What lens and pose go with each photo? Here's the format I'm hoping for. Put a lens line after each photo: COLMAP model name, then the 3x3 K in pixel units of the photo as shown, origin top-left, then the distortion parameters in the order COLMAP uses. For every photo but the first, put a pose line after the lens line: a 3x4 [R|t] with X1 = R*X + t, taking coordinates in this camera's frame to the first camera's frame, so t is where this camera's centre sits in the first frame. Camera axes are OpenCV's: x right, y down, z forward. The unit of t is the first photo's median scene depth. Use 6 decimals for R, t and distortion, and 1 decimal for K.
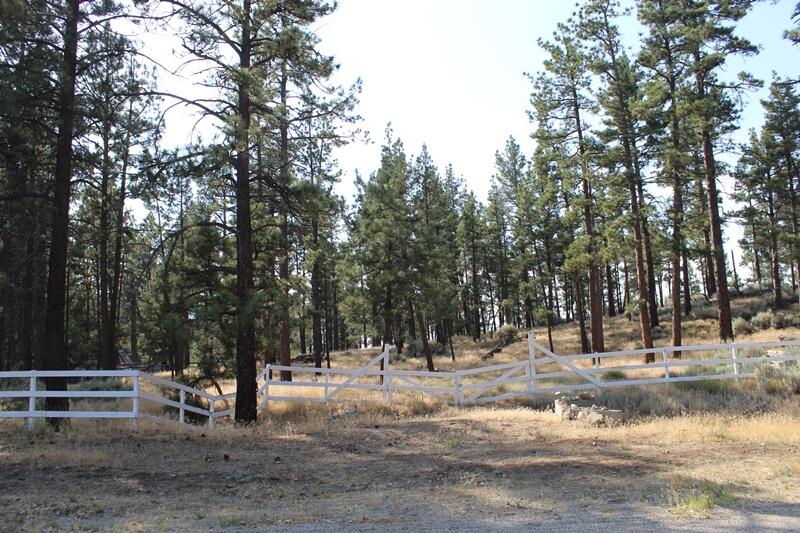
lens RADIAL K [[683.1, 0, 413.8], [0, 683.1, 268.8], [0, 0, 1]] dist [-0.187071, 0.253982]
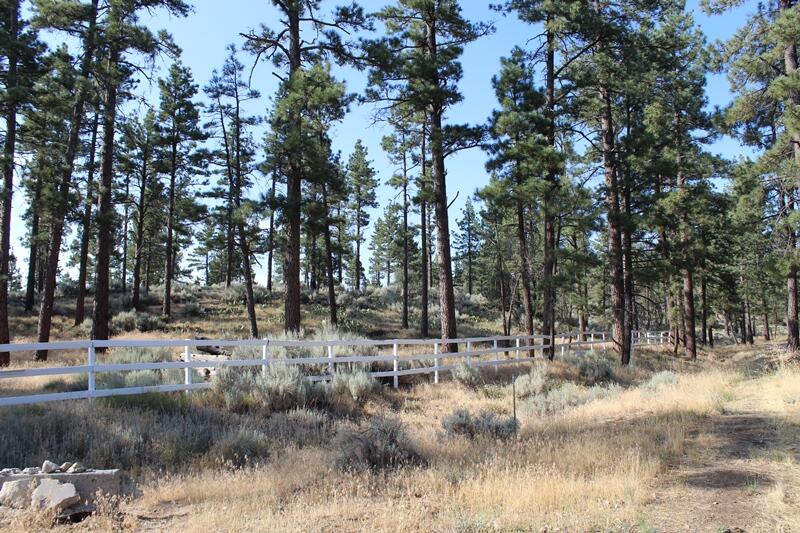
lens RADIAL K [[683.1, 0, 413.8], [0, 683.1, 268.8], [0, 0, 1]] dist [-0.187071, 0.253982]
pose [[0.566512, 0.123107, 0.814806, 0.016189], [-0.114407, 0.990952, -0.070176, 0.027678], [-0.816073, -0.053464, 0.575470, 0.182374]]
